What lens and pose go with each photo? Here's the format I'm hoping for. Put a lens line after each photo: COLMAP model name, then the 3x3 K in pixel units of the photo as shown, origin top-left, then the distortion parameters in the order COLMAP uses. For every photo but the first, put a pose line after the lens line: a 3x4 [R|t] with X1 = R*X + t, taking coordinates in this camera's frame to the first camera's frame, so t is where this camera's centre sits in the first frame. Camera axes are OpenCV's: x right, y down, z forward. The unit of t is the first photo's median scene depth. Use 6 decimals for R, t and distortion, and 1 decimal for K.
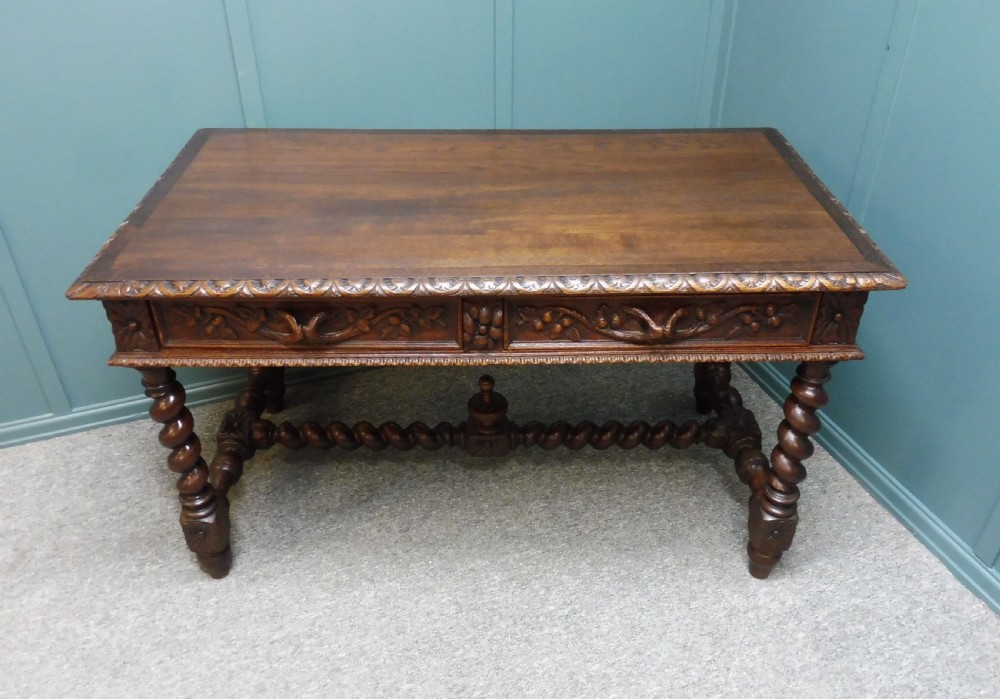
lens RADIAL K [[829.2, 0, 490.0], [0, 829.2, 336.7], [0, 0, 1]] dist [-0.075959, 0.049103]
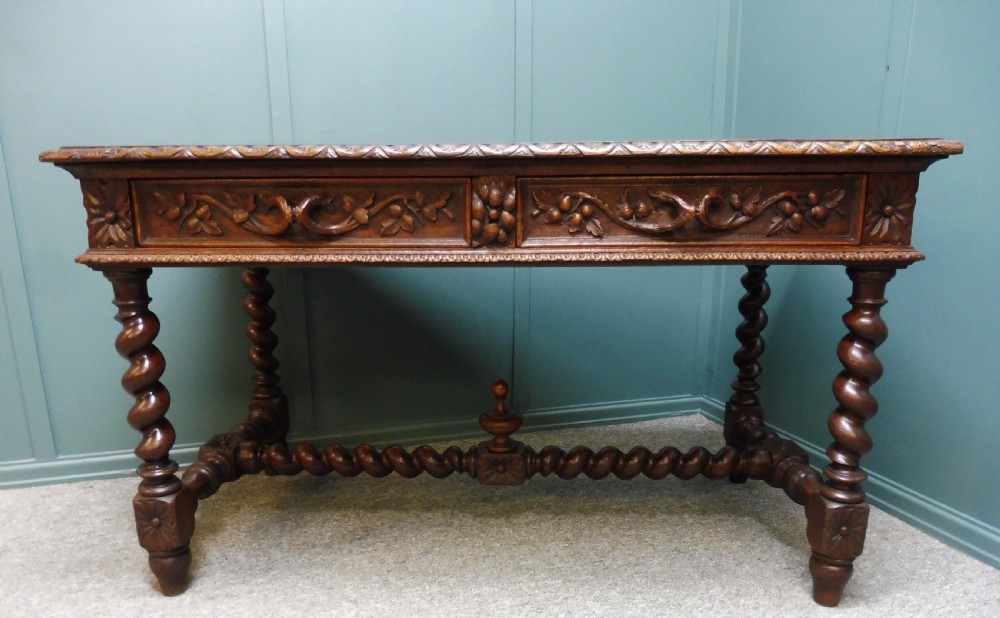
lens RADIAL K [[738.5, 0, 509.7], [0, 738.5, 377.2], [0, 0, 1]] dist [-0.068623, 0.027690]
pose [[0.999783, 0.016080, -0.013274, 0.017969], [-0.019579, 0.942969, -0.332304, 0.339017], [0.007173, 0.332492, 0.943079, 0.248545]]
